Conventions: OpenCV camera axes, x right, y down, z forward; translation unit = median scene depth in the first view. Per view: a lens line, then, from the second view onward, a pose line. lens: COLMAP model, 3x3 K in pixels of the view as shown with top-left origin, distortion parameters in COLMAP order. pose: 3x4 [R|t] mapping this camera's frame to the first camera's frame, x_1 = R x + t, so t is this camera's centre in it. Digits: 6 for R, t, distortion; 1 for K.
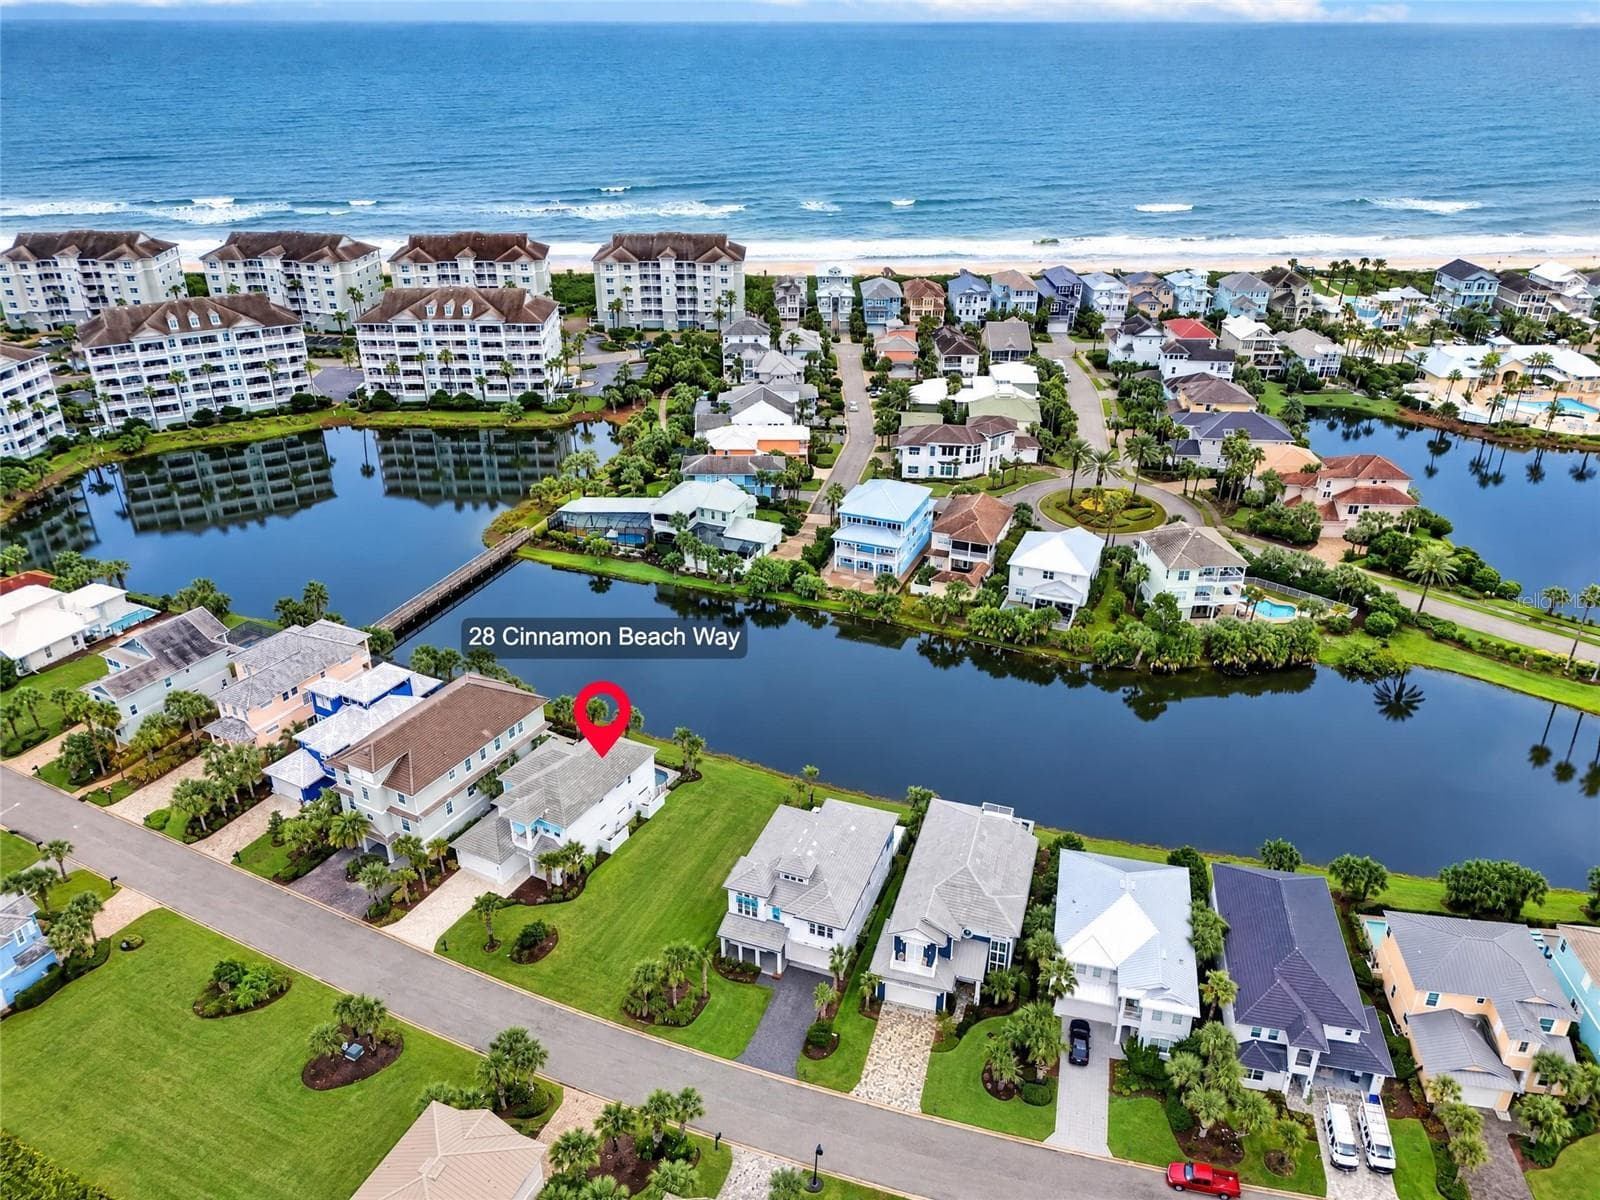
lens RADIAL K [[1171.4, 0, 801.1], [0, 1171.4, 610.6], [0, 0, 1]] dist [0.052981, -0.044232]
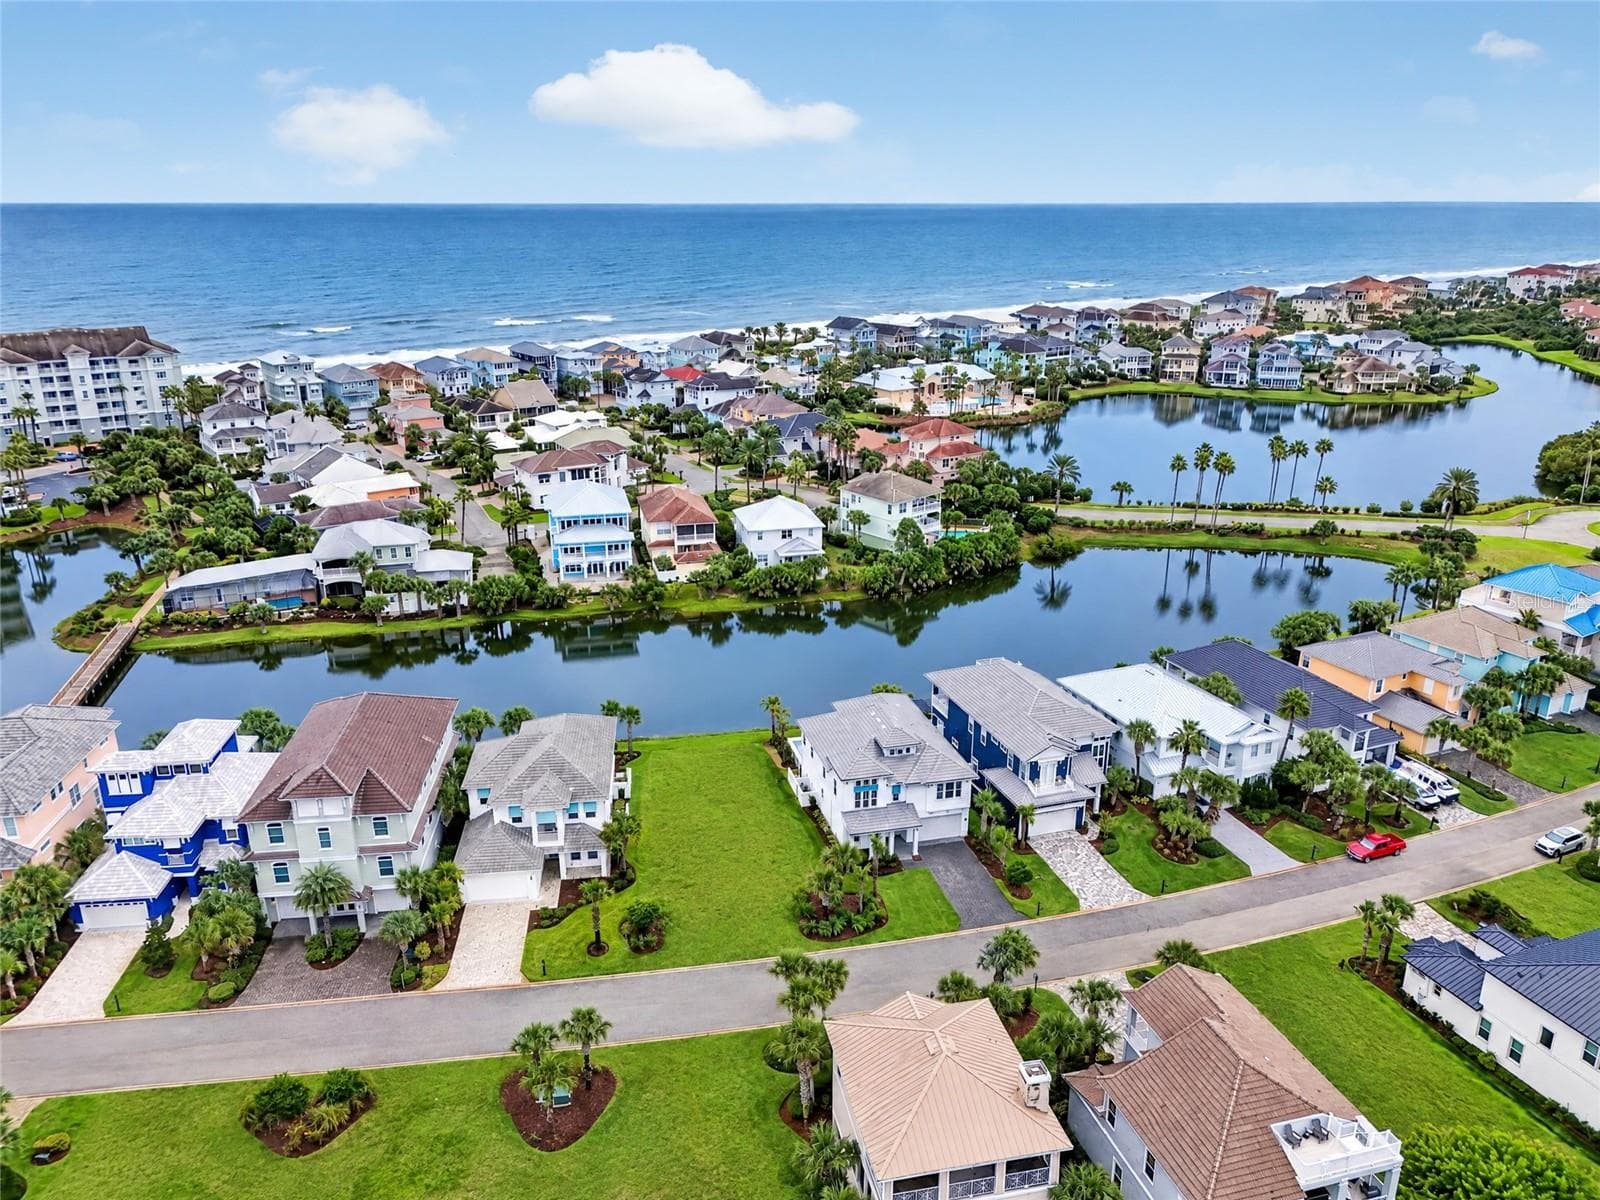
lens RADIAL K [[1171.4, 0, 809.0], [0, 1171.4, 598.1], [0, 0, 1]] dist [0.052981, -0.044232]
pose [[0.819056, -0.183183, 0.543684, -0.321392], [0.257903, 0.964068, -0.063707, 0.088801], [-0.512478, 0.192397, 0.836869, 0.138538]]
